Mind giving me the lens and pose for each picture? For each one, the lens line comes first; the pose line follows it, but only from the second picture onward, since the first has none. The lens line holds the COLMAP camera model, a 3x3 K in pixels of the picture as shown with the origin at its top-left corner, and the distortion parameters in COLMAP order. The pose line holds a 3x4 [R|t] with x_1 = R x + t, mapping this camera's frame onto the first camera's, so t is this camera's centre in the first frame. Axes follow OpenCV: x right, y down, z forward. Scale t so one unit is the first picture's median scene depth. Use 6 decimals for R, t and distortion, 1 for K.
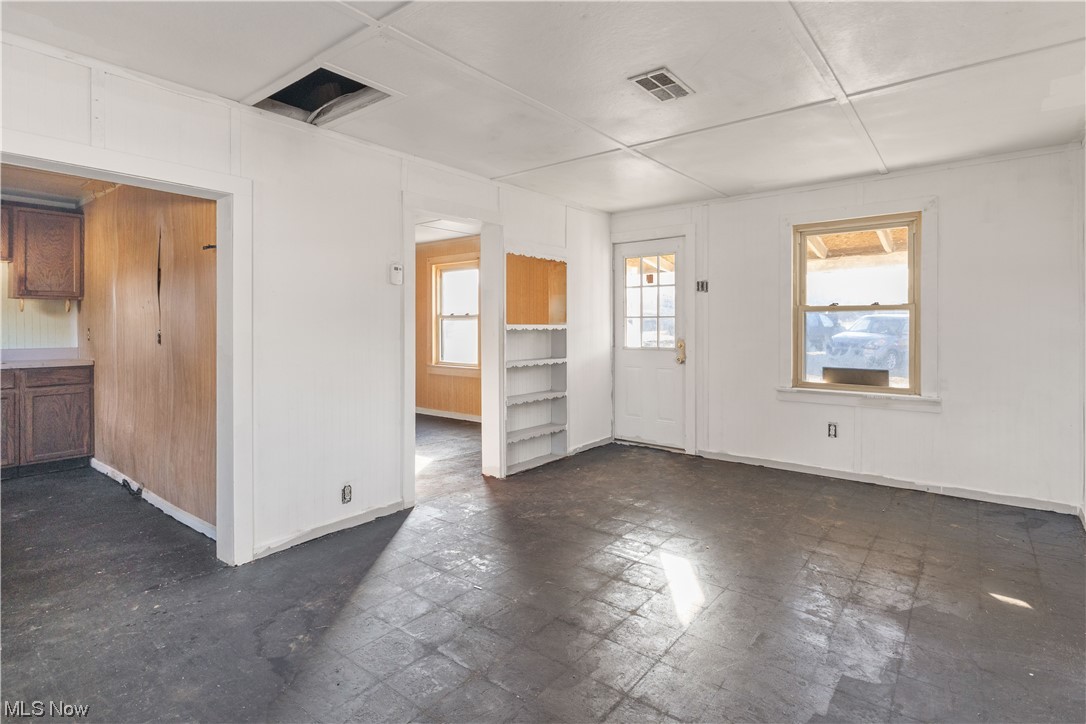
lens RADIAL K [[539.7, 0, 560.5], [0, 539.7, 323.0], [0, 0, 1]] dist [-0.002537, -0.002544]
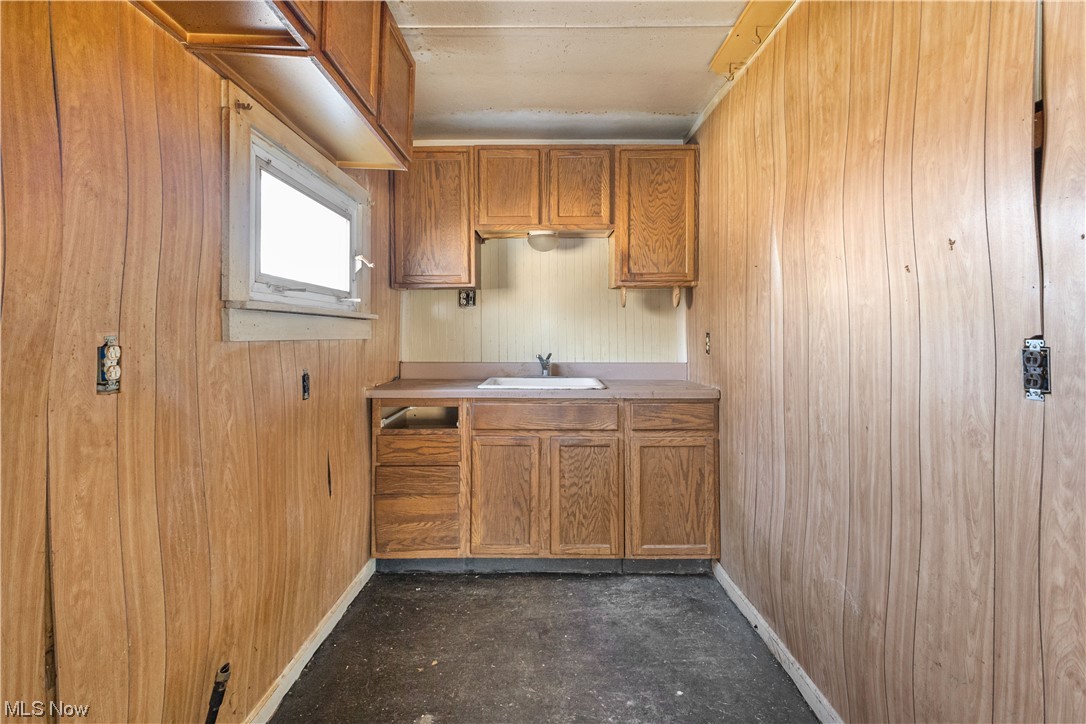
lens RADIAL K [[539.7, 0, 548.5], [0, 539.7, 340.5], [0, 0, 1]] dist [-0.002537, -0.002544]
pose [[0.617126, 0.010196, -0.786798, -0.545924], [0.003382, 0.999872, 0.015610, 0.009455], [0.786857, -0.012295, 0.617013, 0.523812]]
